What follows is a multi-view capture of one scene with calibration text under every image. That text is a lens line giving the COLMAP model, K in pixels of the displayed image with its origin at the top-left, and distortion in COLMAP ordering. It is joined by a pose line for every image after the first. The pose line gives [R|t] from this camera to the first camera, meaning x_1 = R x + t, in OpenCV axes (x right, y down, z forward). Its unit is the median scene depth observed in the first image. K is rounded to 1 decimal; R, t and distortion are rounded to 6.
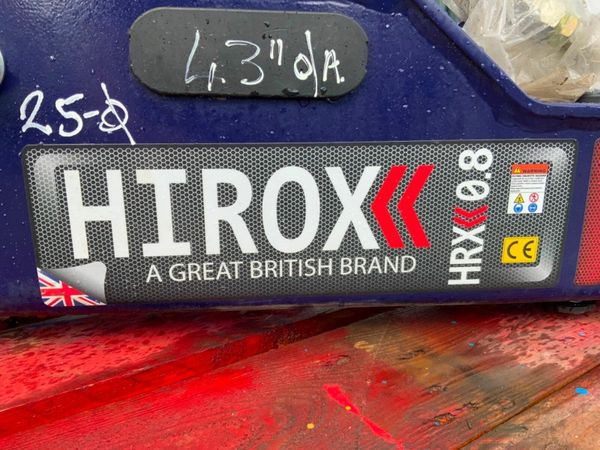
lens RADIAL K [[499.3, 0, 300.0], [0, 499.3, 225.0], [0, 0, 1]] dist [0.074591, -0.133257]
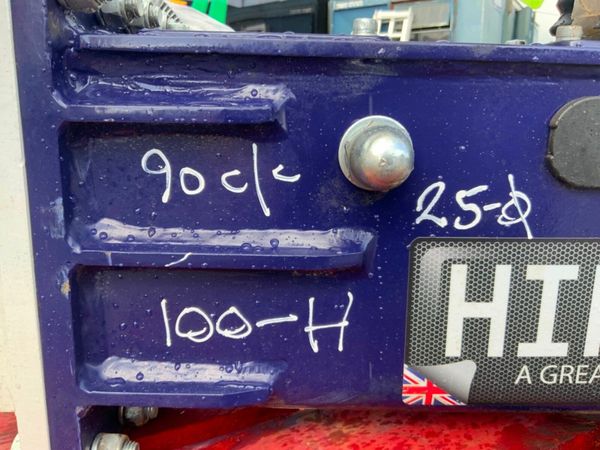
lens RADIAL K [[499.3, 0, 300.0], [0, 499.3, 225.0], [0, 0, 1]] dist [0.074591, -0.133257]
pose [[0.996460, 0.025530, -0.080093, -0.659237], [-0.028734, 0.998822, -0.039103, -0.133185], [0.079000, 0.041266, 0.996020, 0.048378]]
